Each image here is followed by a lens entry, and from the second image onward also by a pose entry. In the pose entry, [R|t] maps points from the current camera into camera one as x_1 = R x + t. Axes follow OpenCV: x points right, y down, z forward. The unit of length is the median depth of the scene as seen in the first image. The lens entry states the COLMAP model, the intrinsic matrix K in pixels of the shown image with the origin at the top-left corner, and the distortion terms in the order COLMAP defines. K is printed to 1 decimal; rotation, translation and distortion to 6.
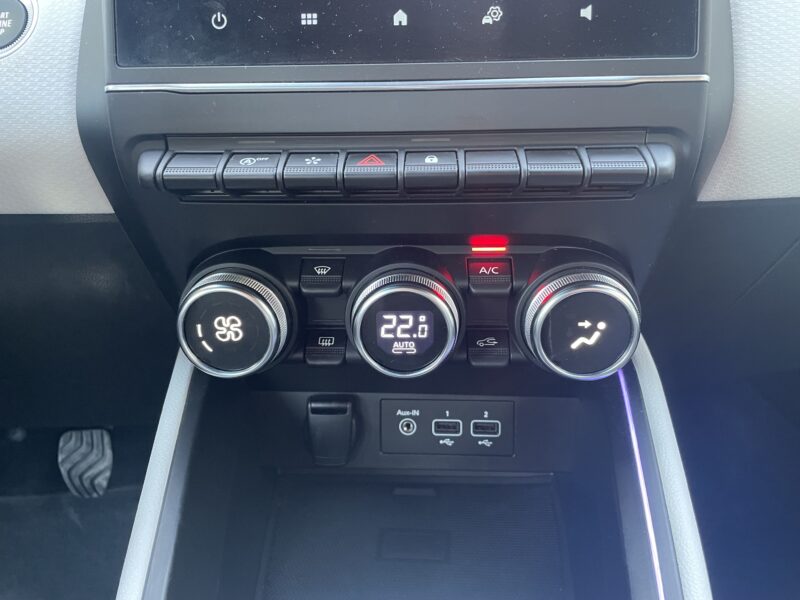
lens RADIAL K [[598.6, 0, 397.7], [0, 598.6, 298.3], [0, 0, 1]] dist [0.069076, -0.081745]
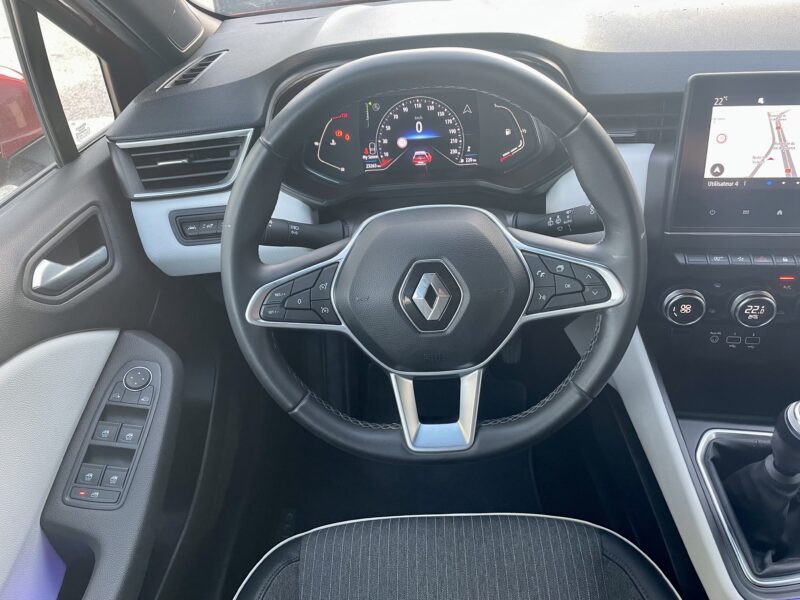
lens RADIAL K [[598.6, 0, 399.8], [0, 598.6, 298.0], [0, 0, 1]] dist [0.069076, -0.081745]
pose [[0.993579, 0.015482, -0.112076, -1.248623], [0.007529, 0.979350, 0.202030, -0.557773], [0.112889, -0.201576, 0.972946, -1.808753]]
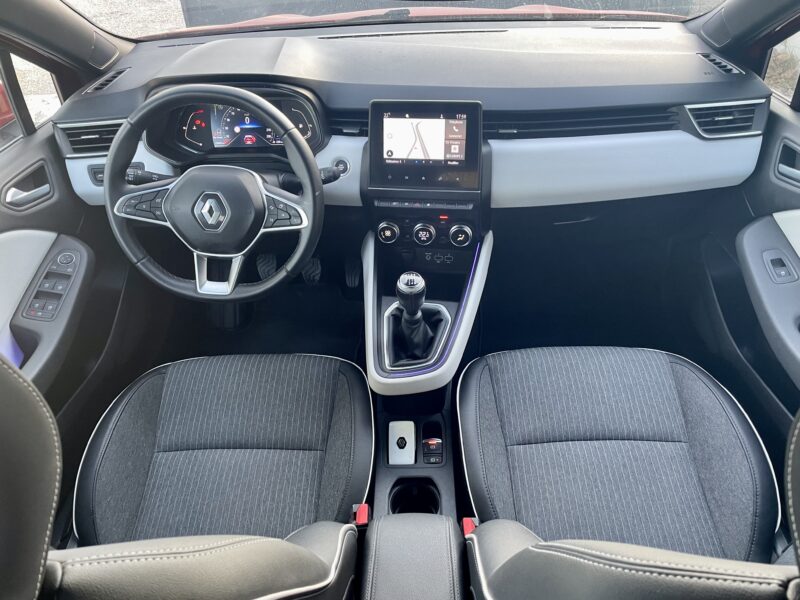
lens RADIAL K [[598.6, 0, 405.9], [0, 598.6, 305.0], [0, 0, 1]] dist [0.069076, -0.081745]
pose [[0.994063, 0.050664, -0.096292, 0.351828], [-0.025622, 0.969089, 0.245376, -0.567048], [0.105747, -0.241452, 0.964634, -3.716422]]
